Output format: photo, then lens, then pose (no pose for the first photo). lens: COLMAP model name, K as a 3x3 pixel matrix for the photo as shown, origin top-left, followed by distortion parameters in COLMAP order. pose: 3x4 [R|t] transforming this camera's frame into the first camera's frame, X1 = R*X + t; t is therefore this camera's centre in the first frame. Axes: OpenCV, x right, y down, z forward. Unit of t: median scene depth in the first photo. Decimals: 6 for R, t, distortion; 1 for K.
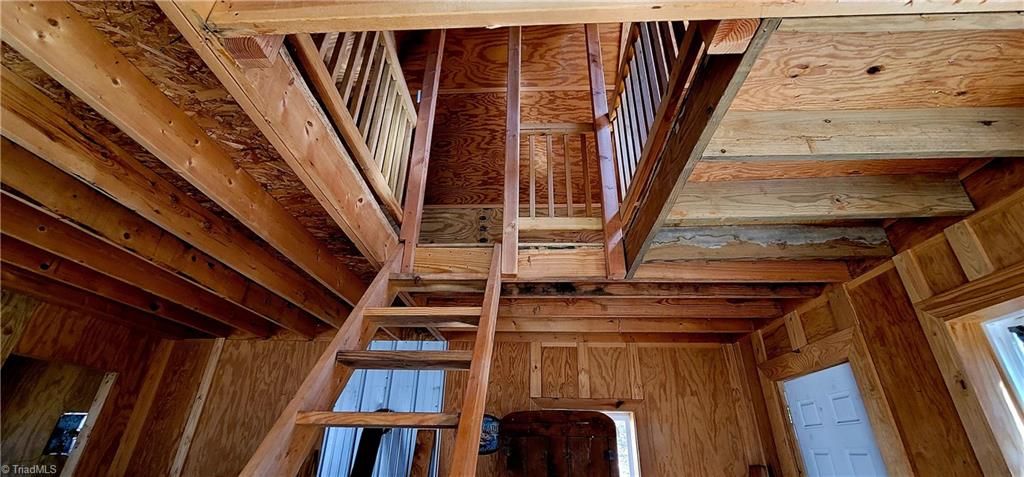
lens RADIAL K [[418.0, 0, 508.8], [0, 418.0, 243.4], [0, 0, 1]] dist [-0.008846, 0.002365]
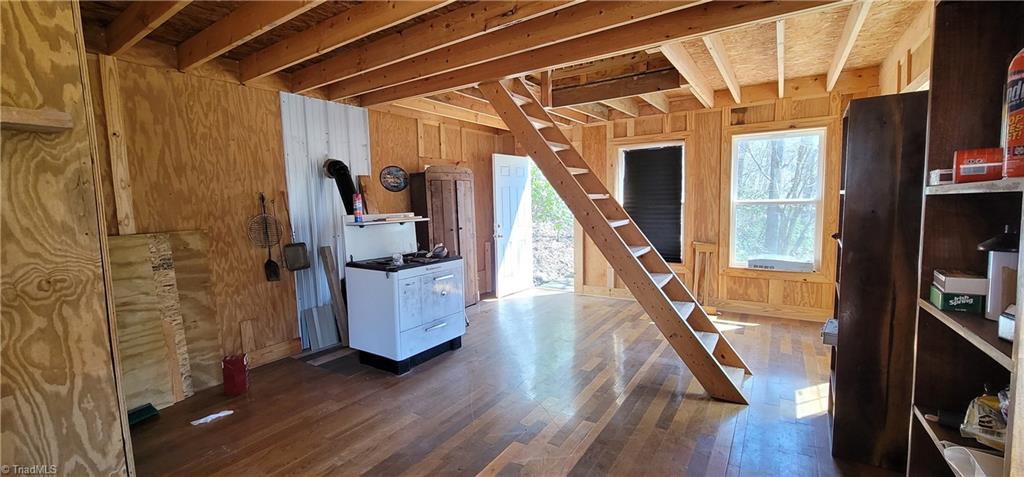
lens RADIAL K [[418.0, 0, 508.8], [0, 418.0, 243.4], [0, 0, 1]] dist [-0.008846, 0.002365]
pose [[0.508295, -0.121430, 0.852579, -1.068983], [-0.351824, 0.874343, 0.334282, 0.026333], [-0.786038, -0.469871, 0.401702, 0.002681]]
